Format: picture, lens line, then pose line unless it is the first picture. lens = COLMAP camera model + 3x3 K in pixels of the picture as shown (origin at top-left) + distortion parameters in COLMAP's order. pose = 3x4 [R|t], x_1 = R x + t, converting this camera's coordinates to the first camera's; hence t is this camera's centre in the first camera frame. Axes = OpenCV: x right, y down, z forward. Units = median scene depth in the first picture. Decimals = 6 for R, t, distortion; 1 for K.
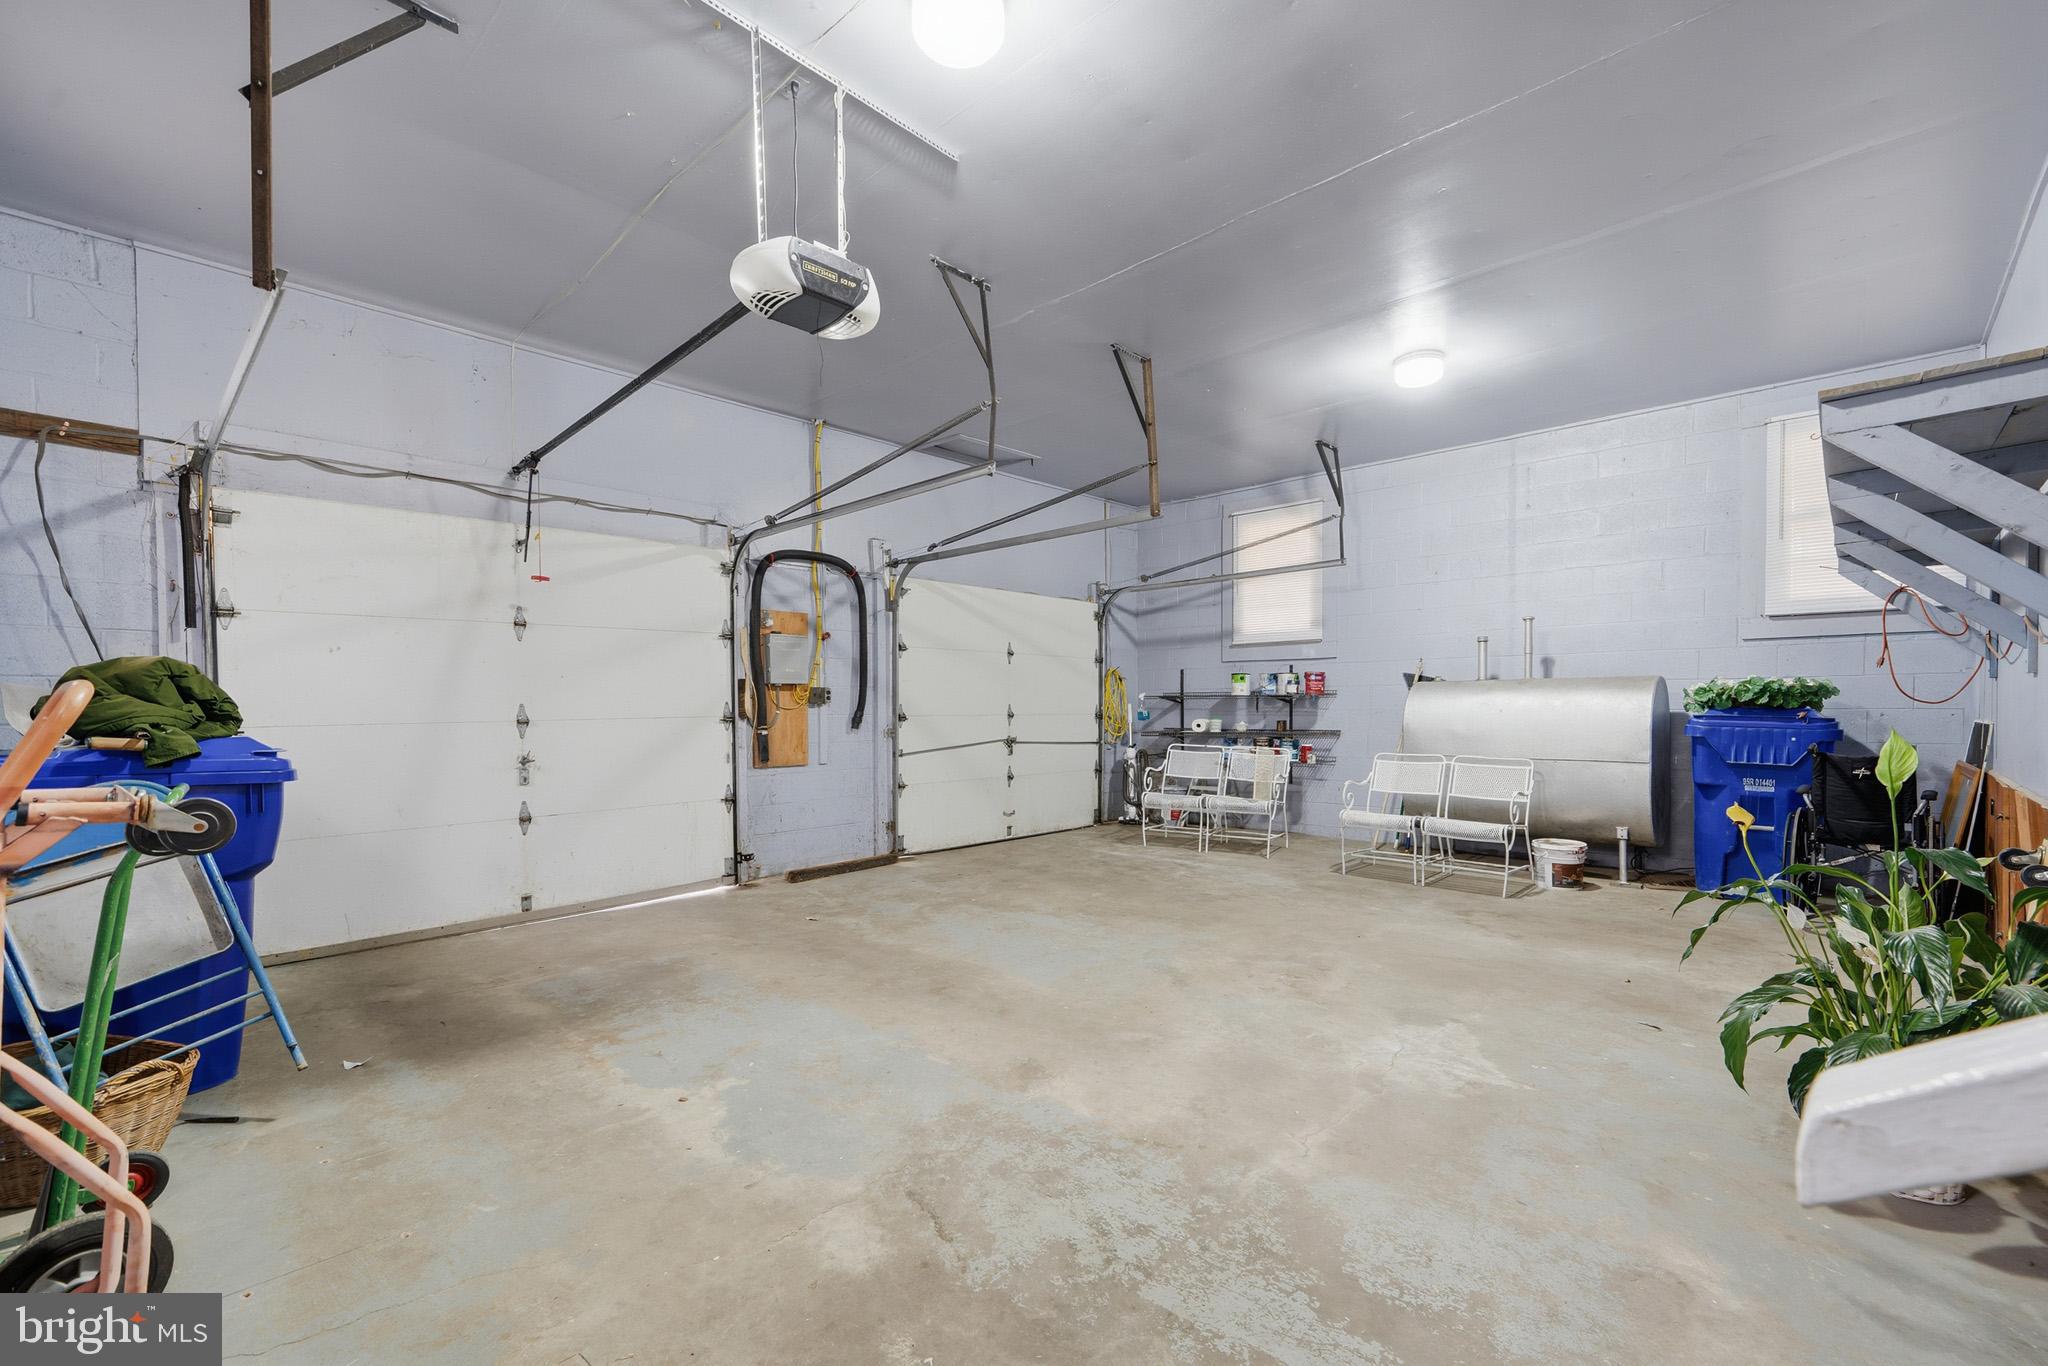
lens RADIAL K [[841.3, 0, 1033.3], [0, 841.3, 699.6], [0, 0, 1]] dist [0.001089, -0.000034]
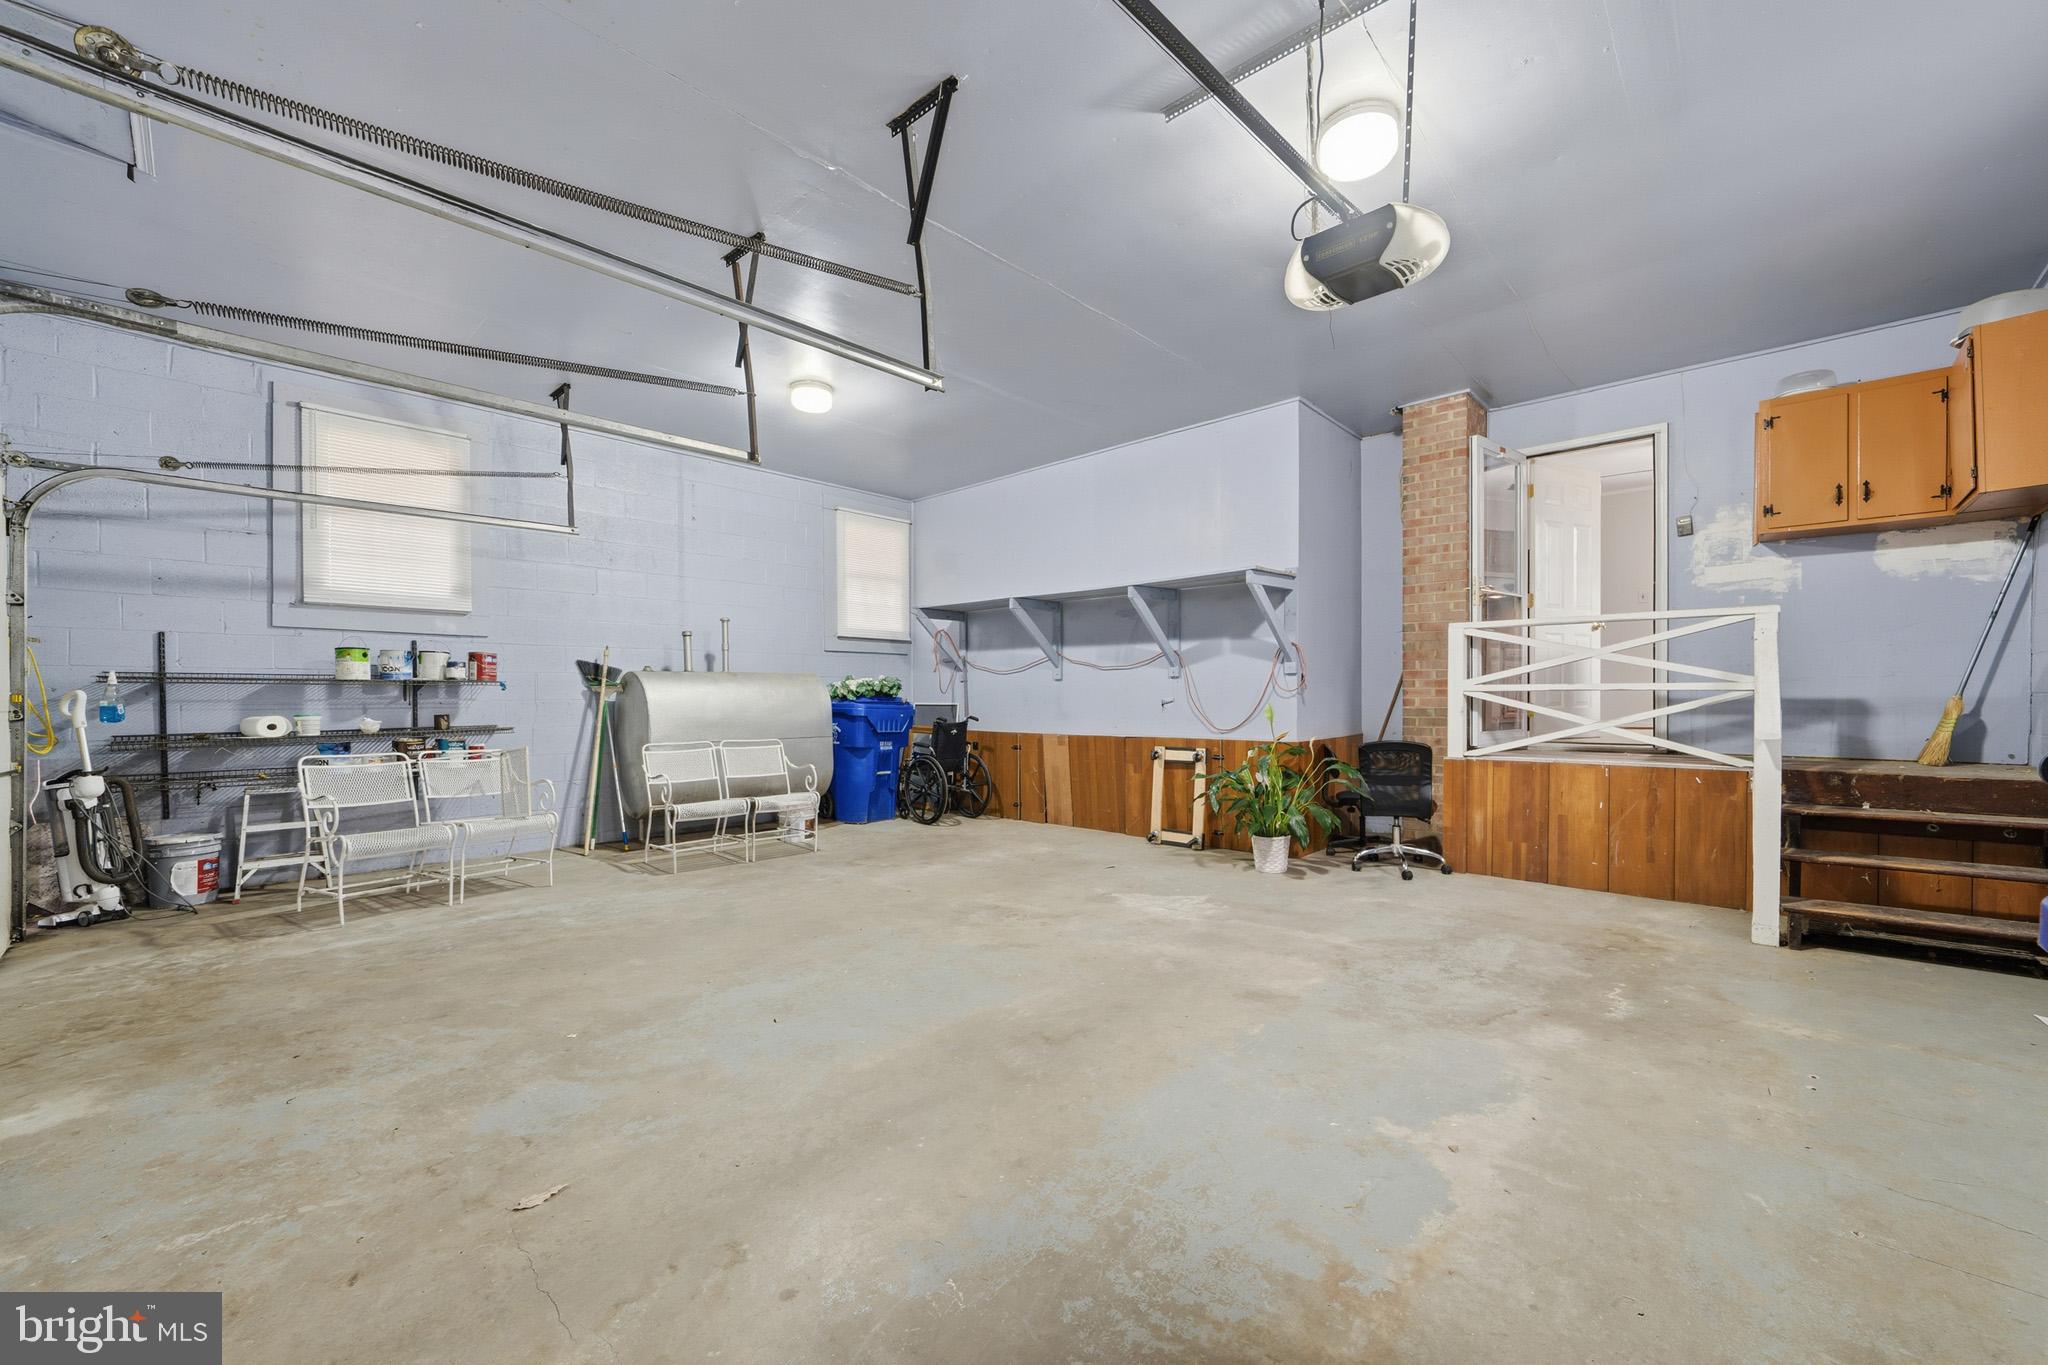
lens RADIAL K [[782.6, 0, 1036.6], [0, 782.6, 691.5], [0, 0, 1]] dist [-0.017672, -0.000573]
pose [[0.014473, 0.009448, 0.999851, -0.732173], [-0.003128, 0.999951, -0.009404, 0.017125], [-0.999890, -0.002992, 0.014502, 0.859469]]
